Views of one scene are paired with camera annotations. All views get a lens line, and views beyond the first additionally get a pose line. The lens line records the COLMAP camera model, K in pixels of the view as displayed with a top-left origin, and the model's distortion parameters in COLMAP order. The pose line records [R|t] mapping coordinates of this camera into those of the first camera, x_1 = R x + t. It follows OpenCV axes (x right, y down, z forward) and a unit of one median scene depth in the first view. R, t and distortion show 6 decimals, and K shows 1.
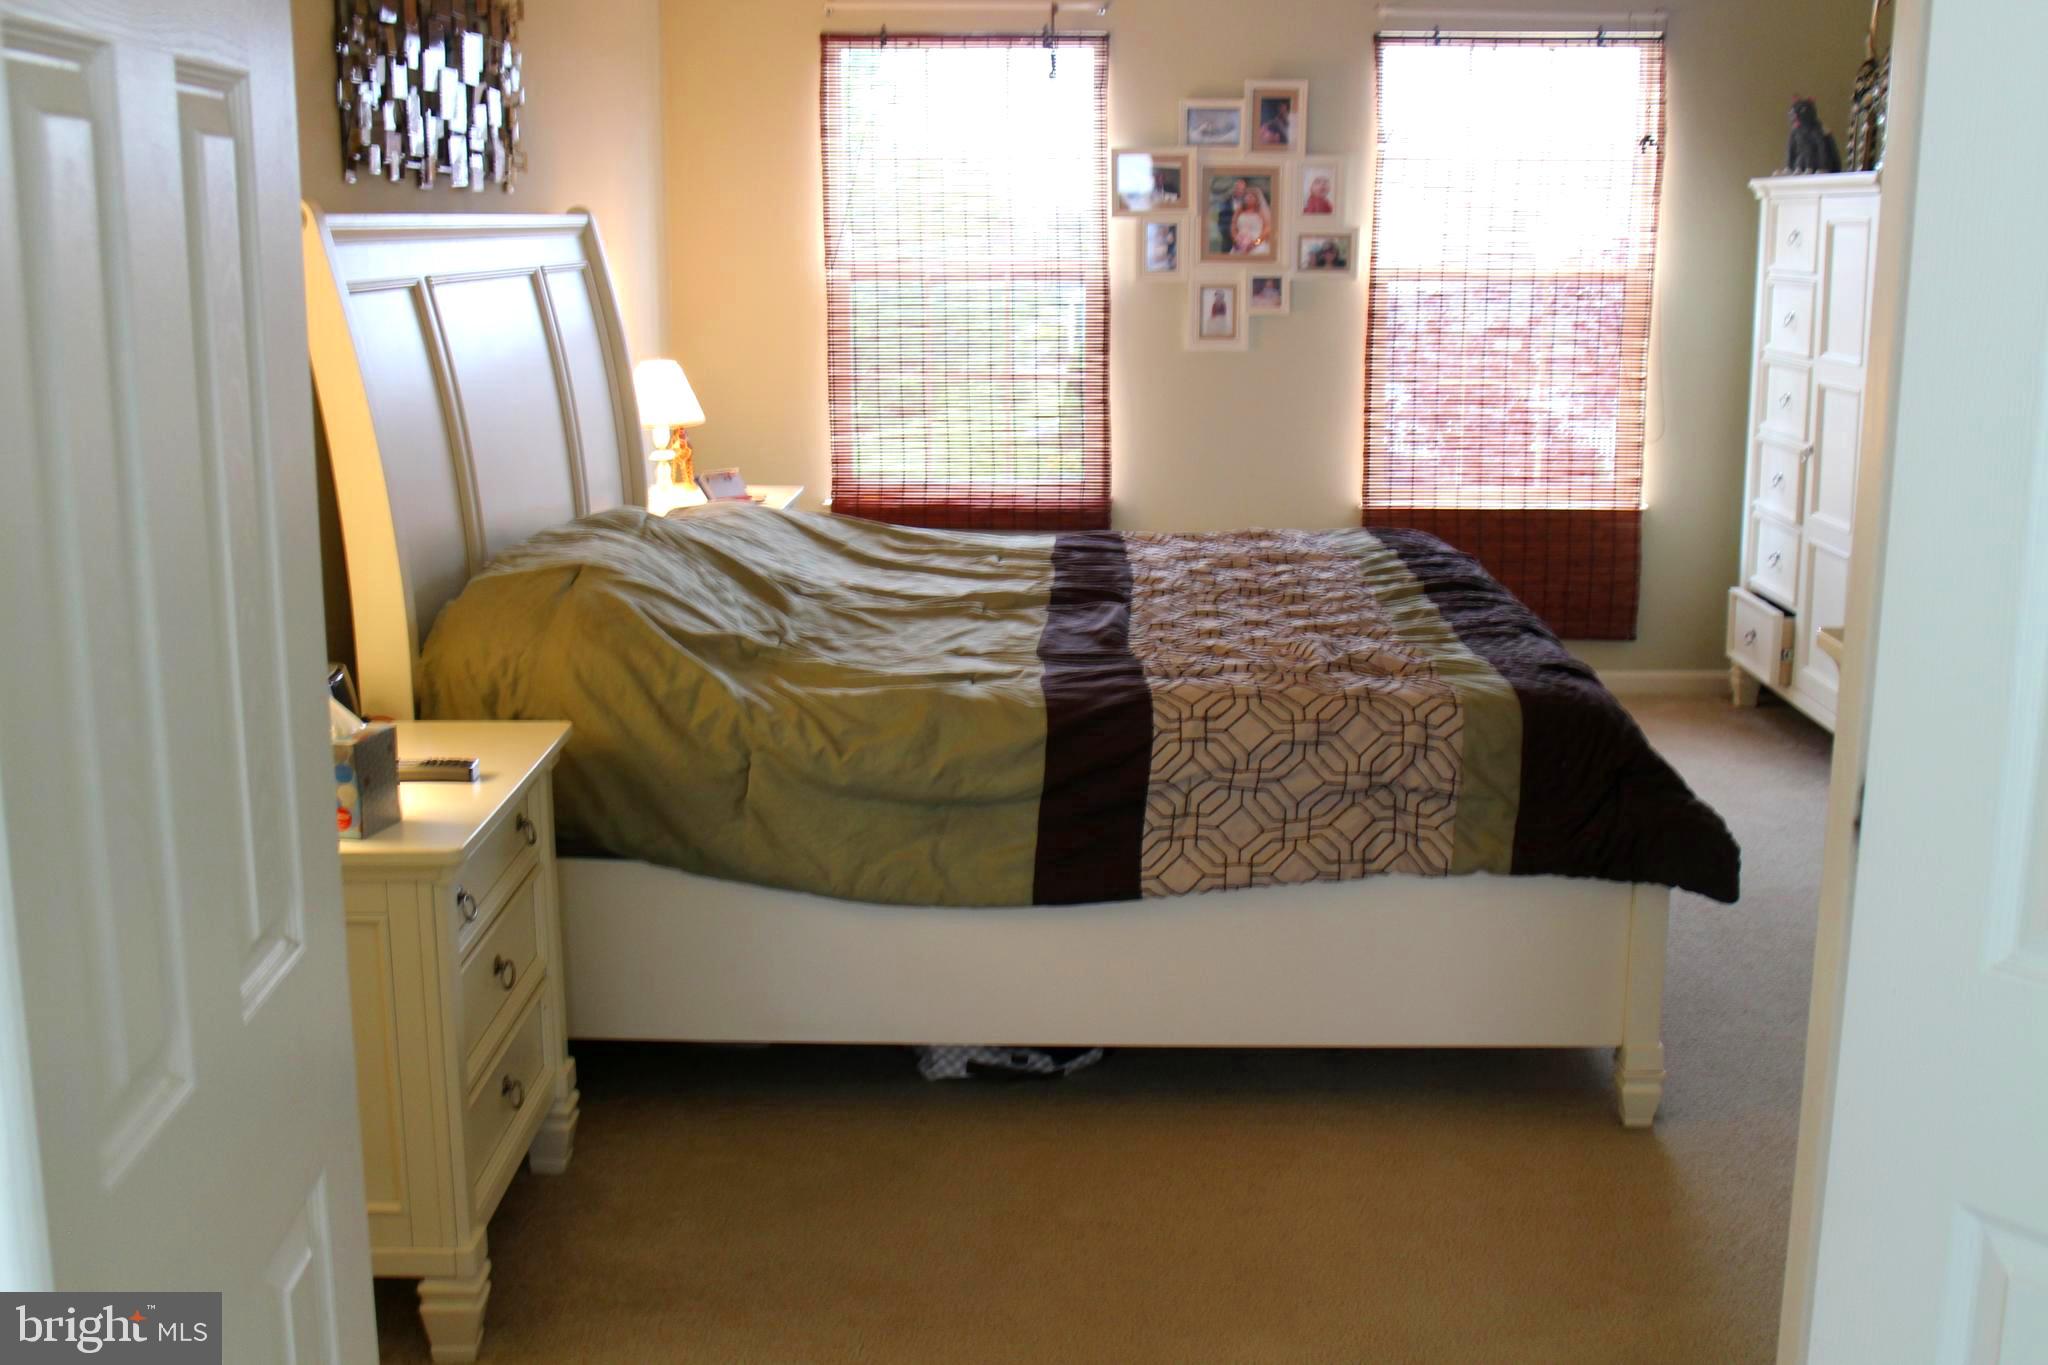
lens RADIAL K [[2164.4, 0, 1023.4], [0, 2164.4, 686.3], [0, 0, 1]] dist [-0.055877, 0.000000]
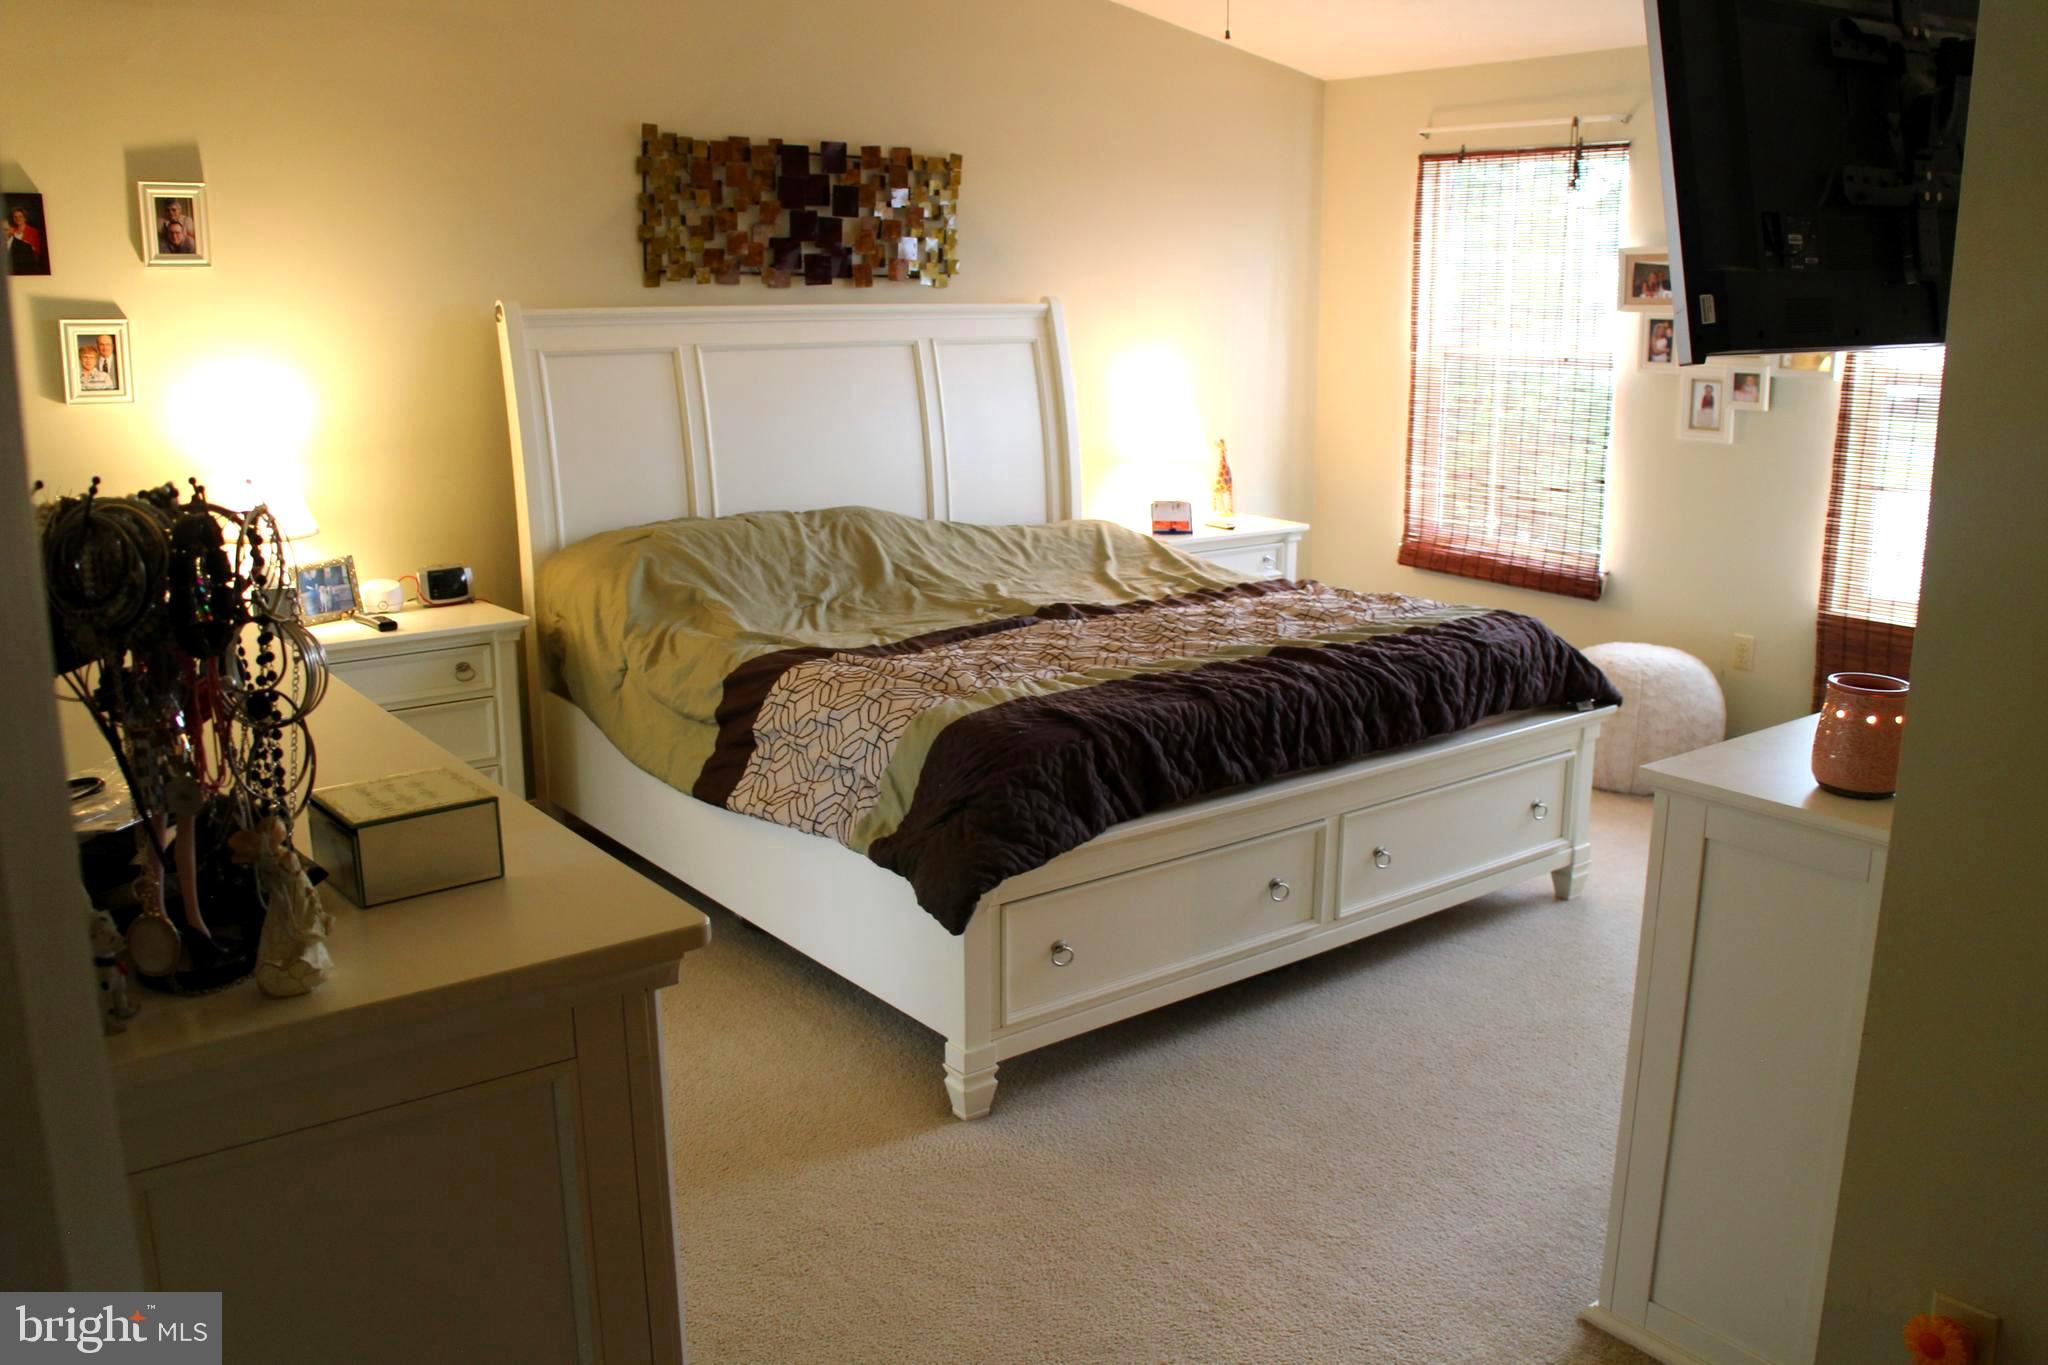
lens RADIAL K [[1709.2, 0, 1024.8], [0, 1709.2, 679.2], [0, 0, 1]] dist [-0.076583, 0.037036]
pose [[0.622478, 0.175381, -0.762734, 0.530951], [-0.171189, 0.981480, 0.085969, -0.058243], [0.763685, 0.077058, 0.640973, 0.244683]]
